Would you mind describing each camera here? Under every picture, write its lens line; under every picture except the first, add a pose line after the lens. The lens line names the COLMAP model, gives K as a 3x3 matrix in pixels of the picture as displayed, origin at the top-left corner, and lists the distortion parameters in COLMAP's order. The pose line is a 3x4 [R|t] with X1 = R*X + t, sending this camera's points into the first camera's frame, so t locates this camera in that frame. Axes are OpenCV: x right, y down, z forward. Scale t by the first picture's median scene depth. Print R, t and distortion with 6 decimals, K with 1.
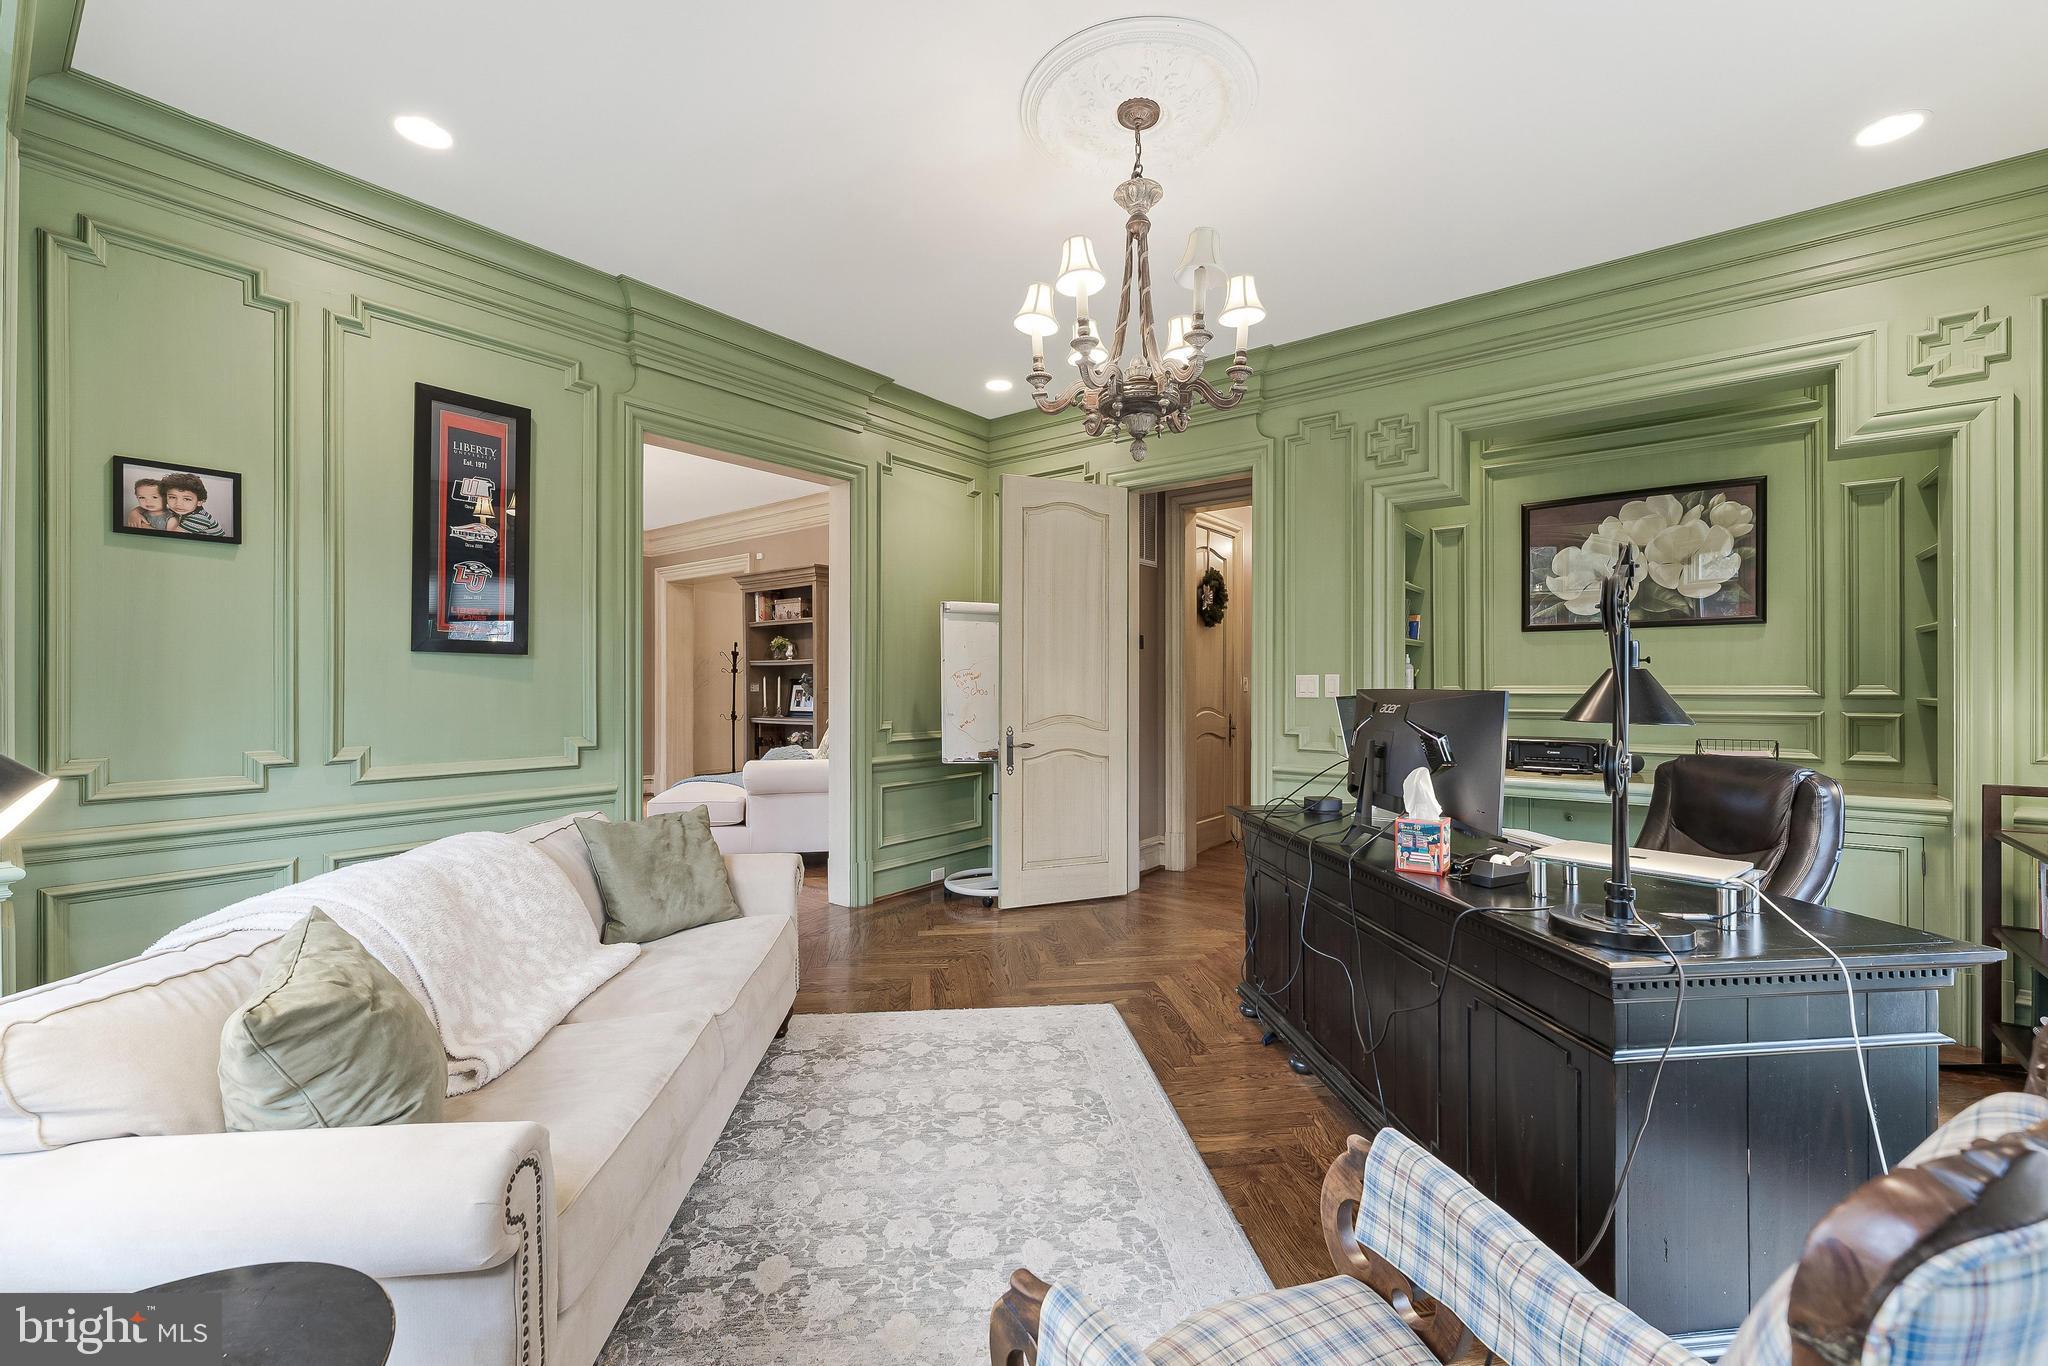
lens RADIAL K [[831.8, 0, 1022.6], [0, 831.8, 682.3], [0, 0, 1]] dist [0.000850, 0.000265]
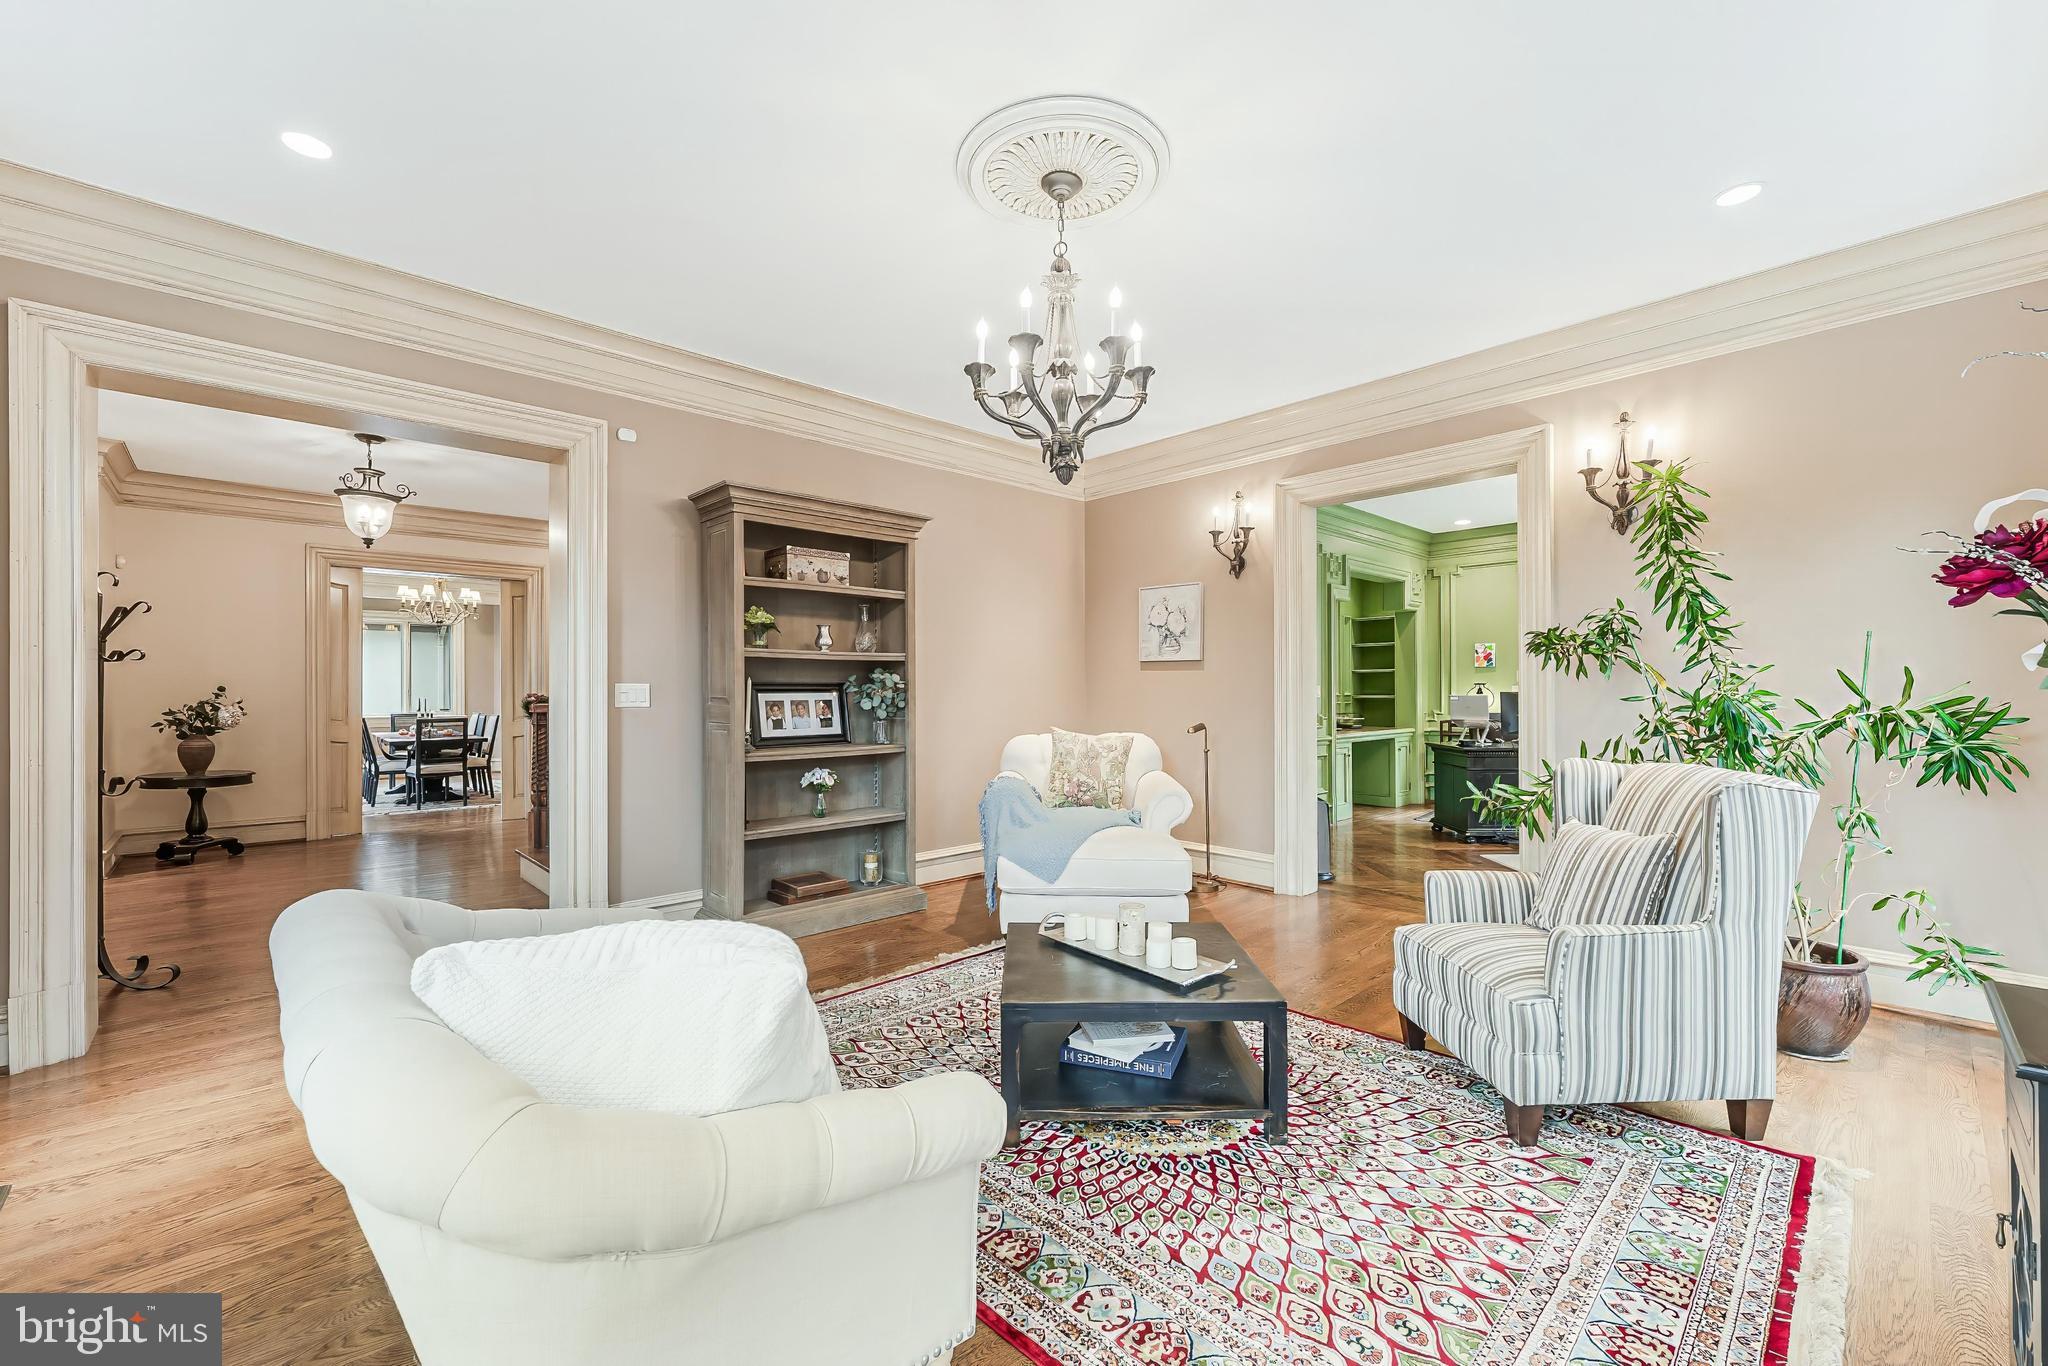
lens RADIAL K [[831.8, 0, 1035.9], [0, 831.8, 686.1], [0, 0, 1]] dist [0.000850, 0.000265]
pose [[0.144087, 0.006493, 0.989544, -1.683195], [-0.001582, 0.999979, -0.006331, 0.004775], [-0.989564, -0.000653, 0.144094, 1.487202]]
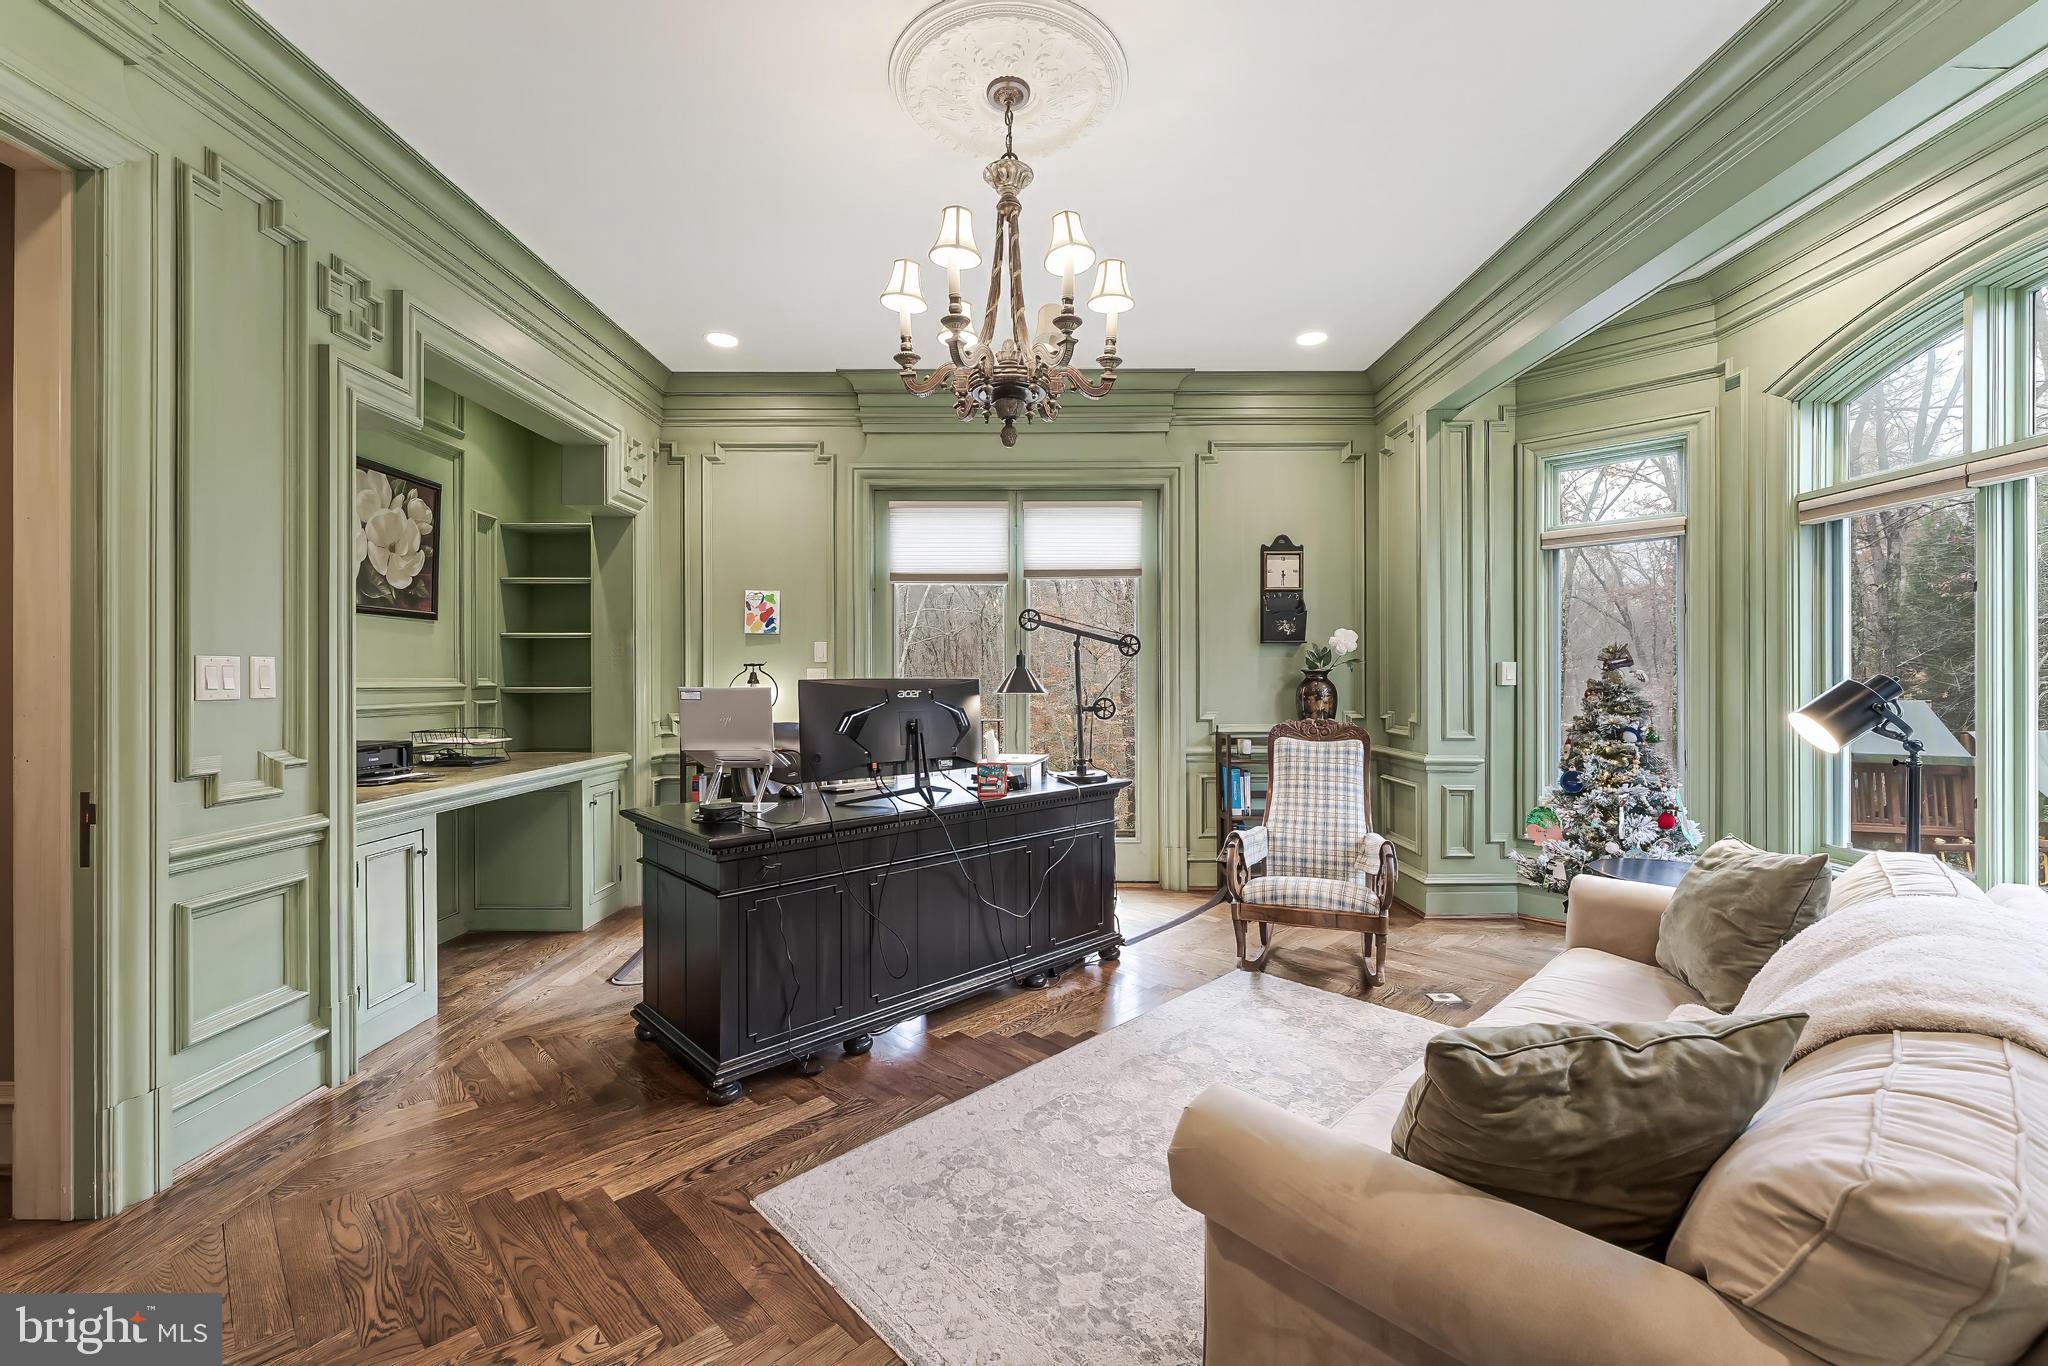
lens RADIAL K [[831.8, 0, 1026.8], [0, 831.8, 680.4], [0, 0, 1]] dist [0.000850, 0.000265]
pose [[-0.615830, 0.003149, 0.787873, -0.417130], [0.000345, 0.999993, -0.003727, 0.010622], [-0.787879, -0.002024, -0.615827, 1.032332]]
